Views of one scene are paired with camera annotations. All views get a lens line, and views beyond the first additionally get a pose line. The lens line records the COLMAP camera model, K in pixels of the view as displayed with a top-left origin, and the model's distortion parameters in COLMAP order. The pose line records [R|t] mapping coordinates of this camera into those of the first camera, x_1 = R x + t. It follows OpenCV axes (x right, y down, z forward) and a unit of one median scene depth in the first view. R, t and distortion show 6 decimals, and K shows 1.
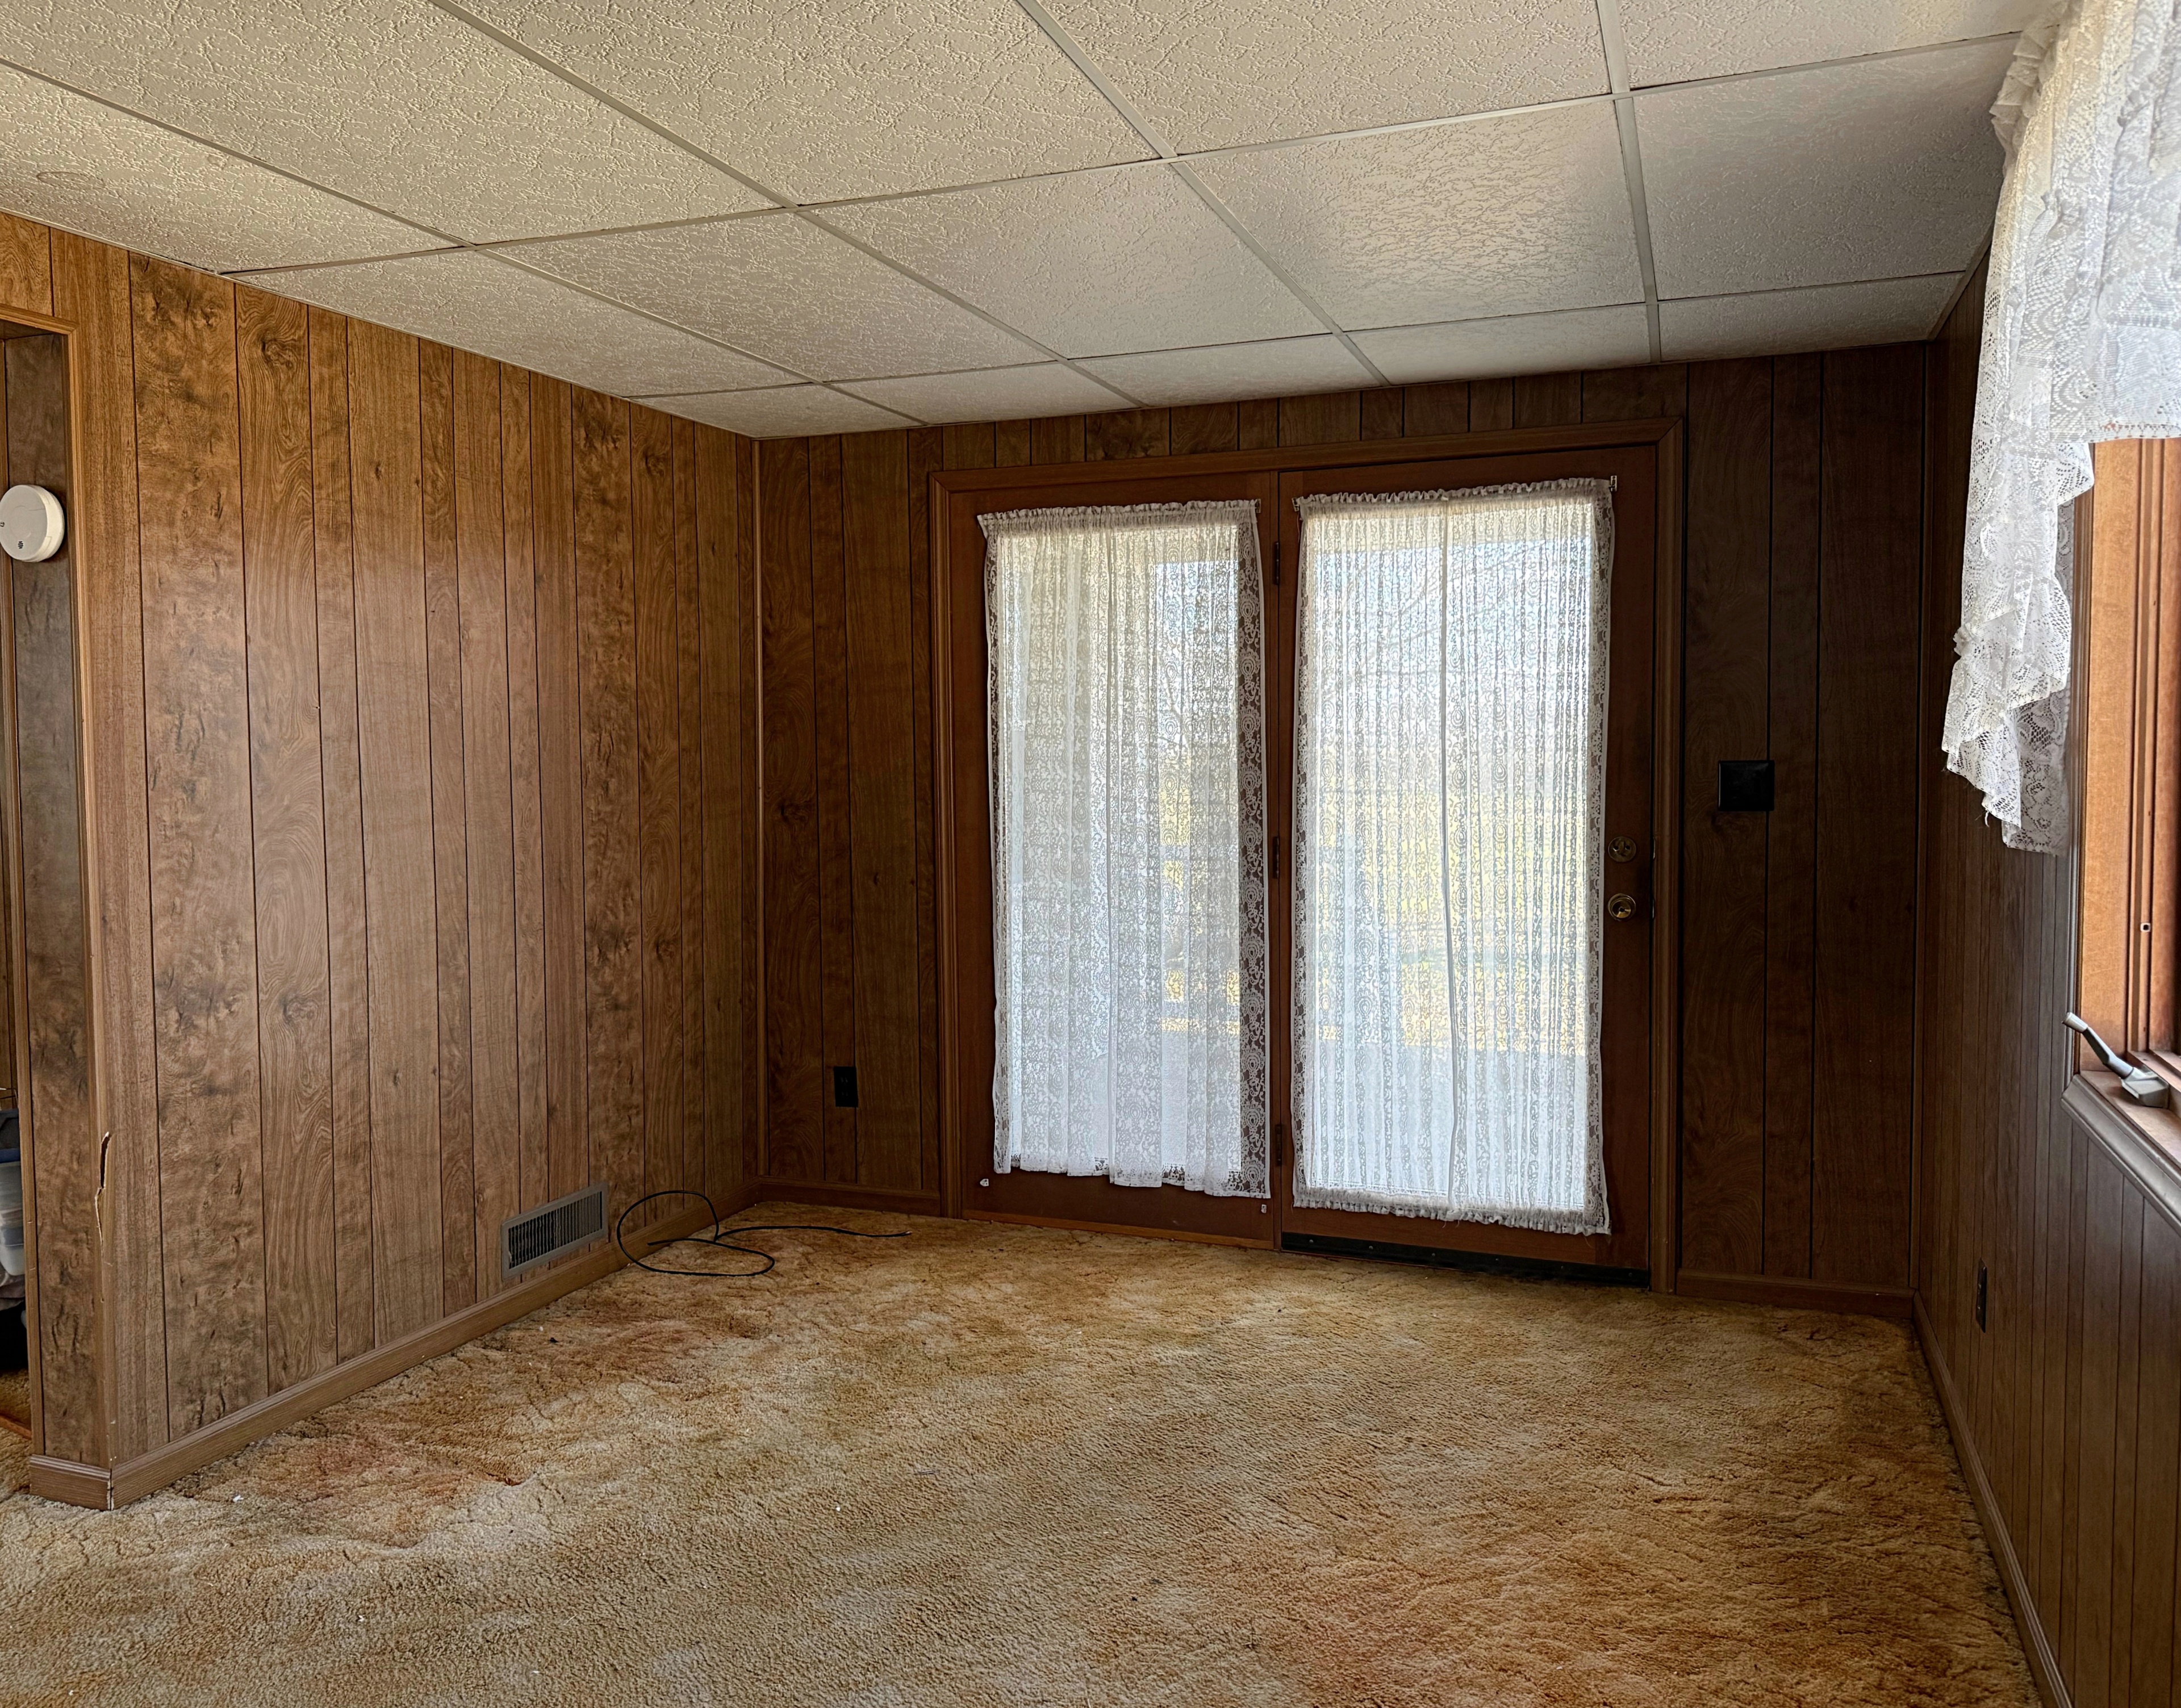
lens RADIAL K [[1713.5, 0, 1090.5], [0, 1713.5, 854.0], [0, 0, 1]] dist [0.165276, -0.249284]
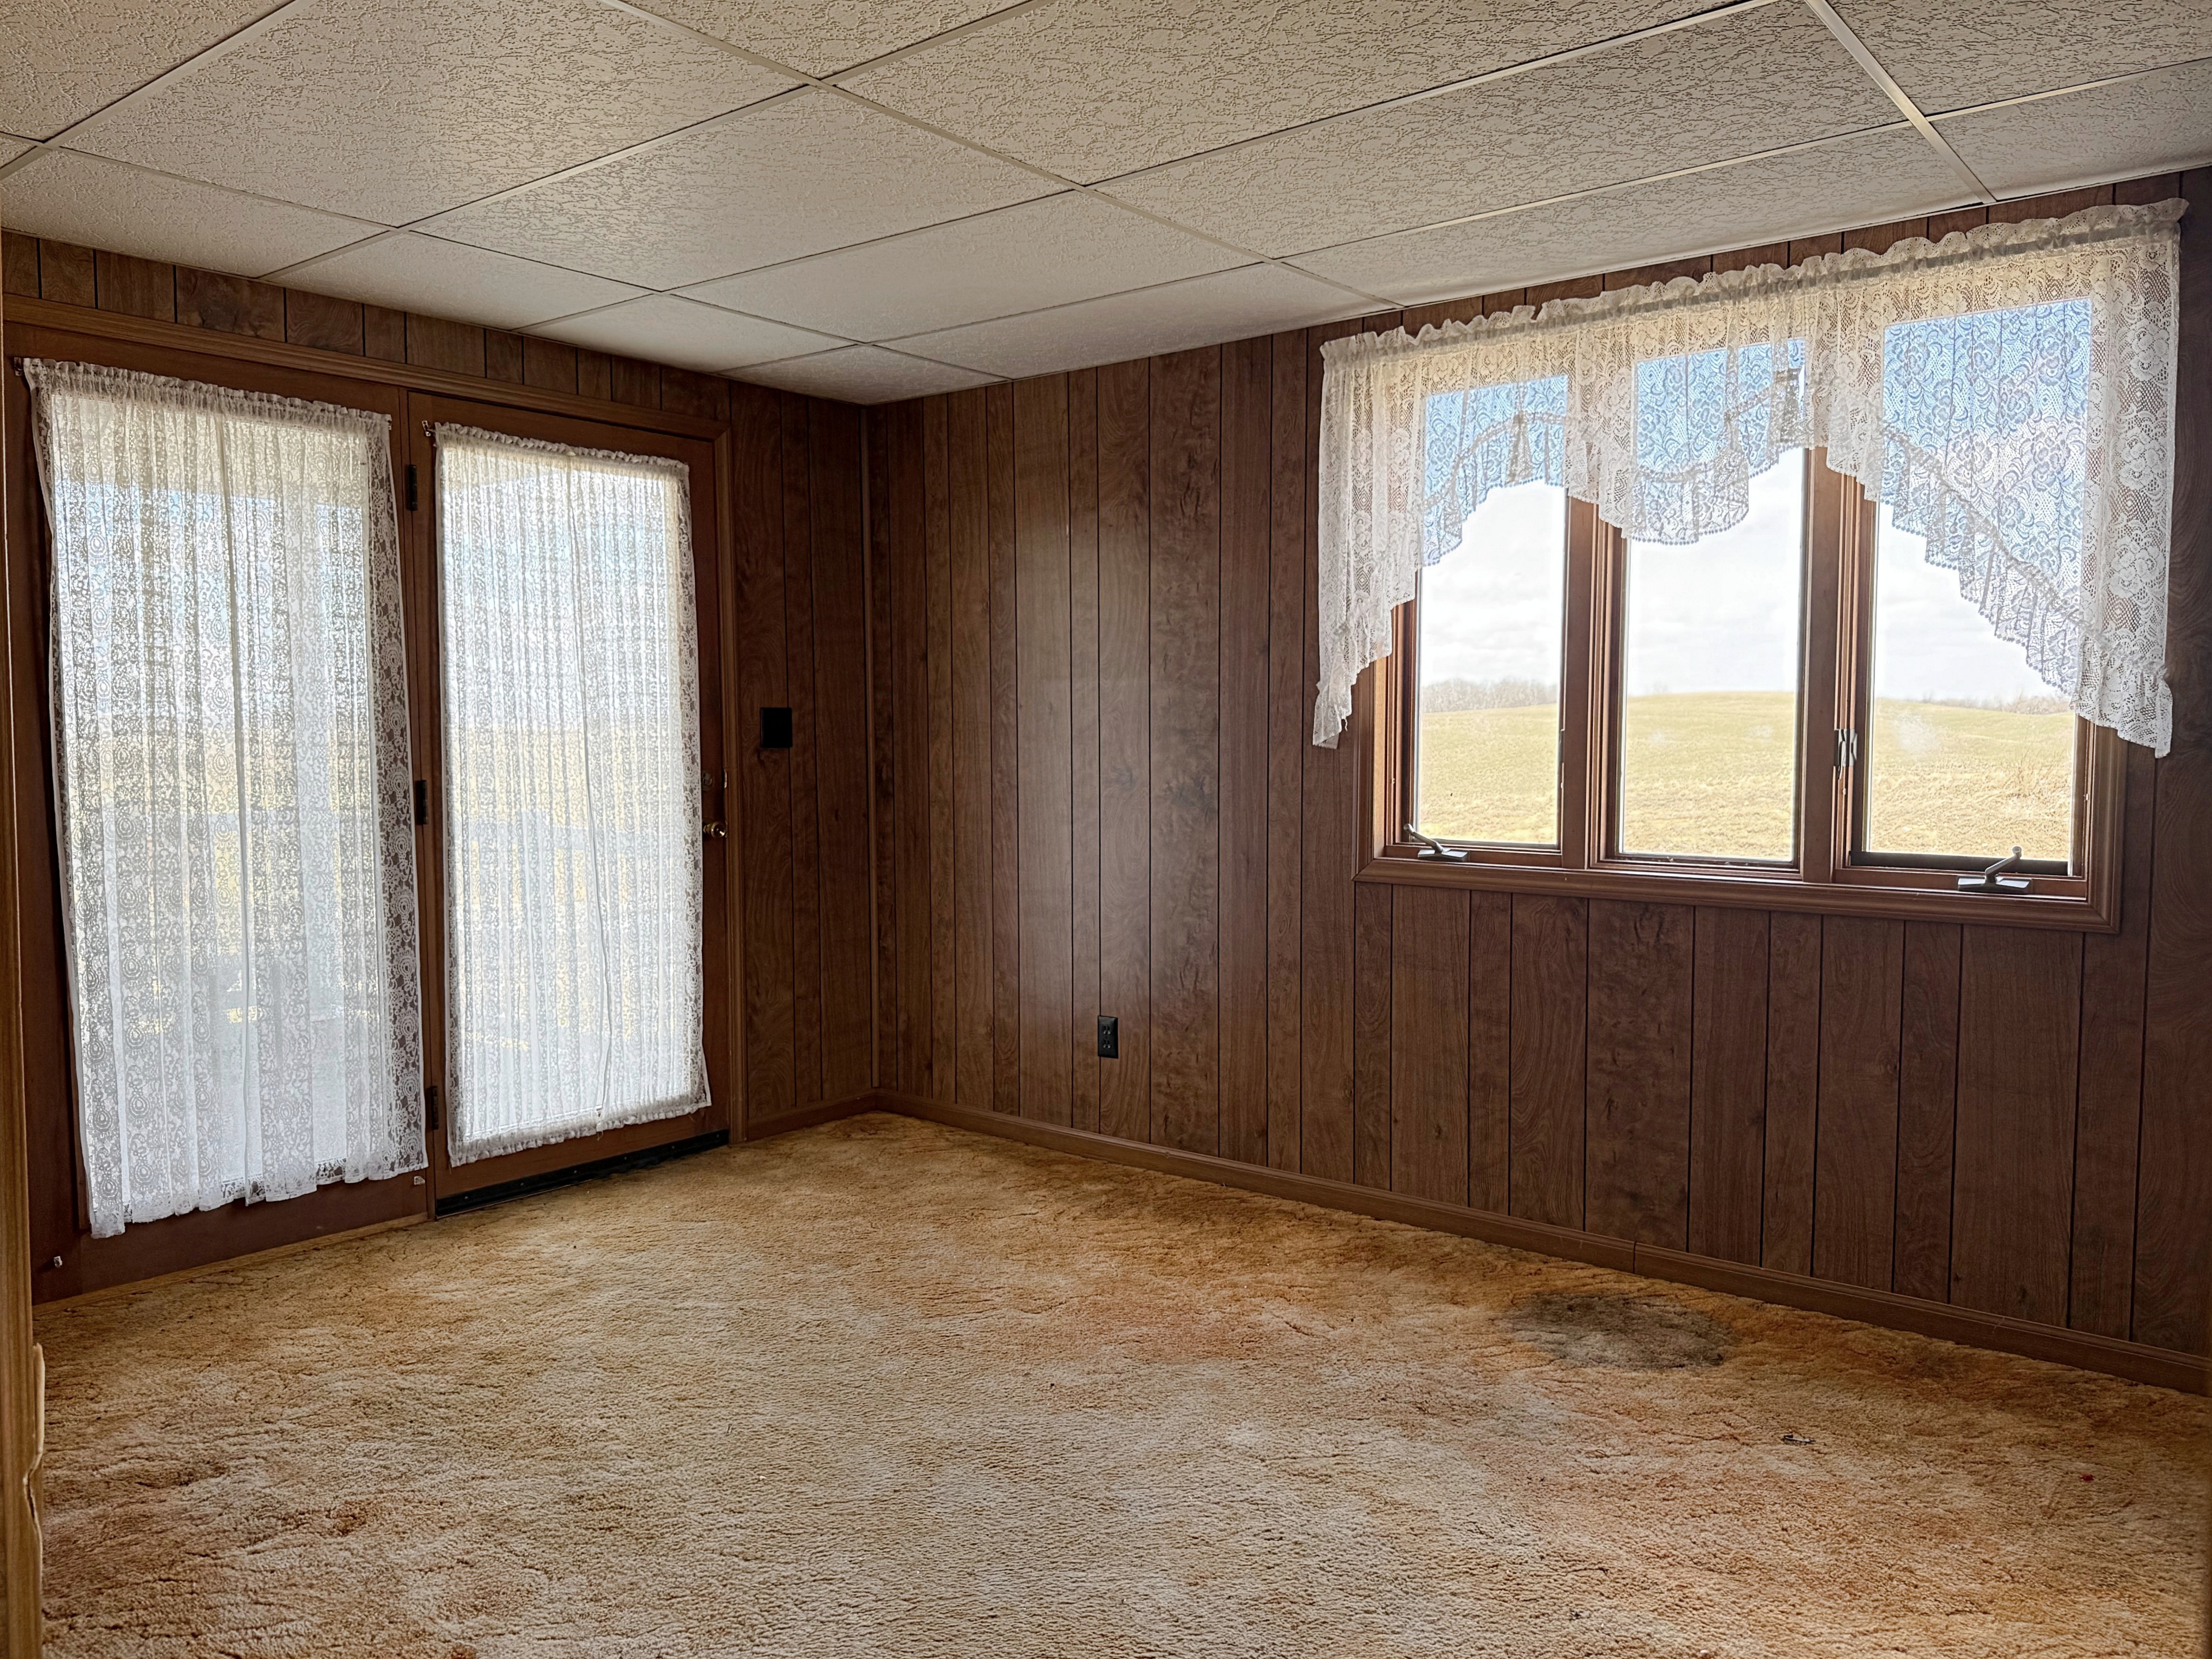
lens RADIAL K [[1622.5, 0, 1106.0], [0, 1622.5, 829.5], [0, 0, 1]] dist [0.080317, -0.095528]
pose [[0.319454, -0.054257, 0.946047, -0.620021], [0.054075, 0.997776, 0.038964, 0.001807], [-0.946058, 0.038710, 0.321677, 0.360444]]
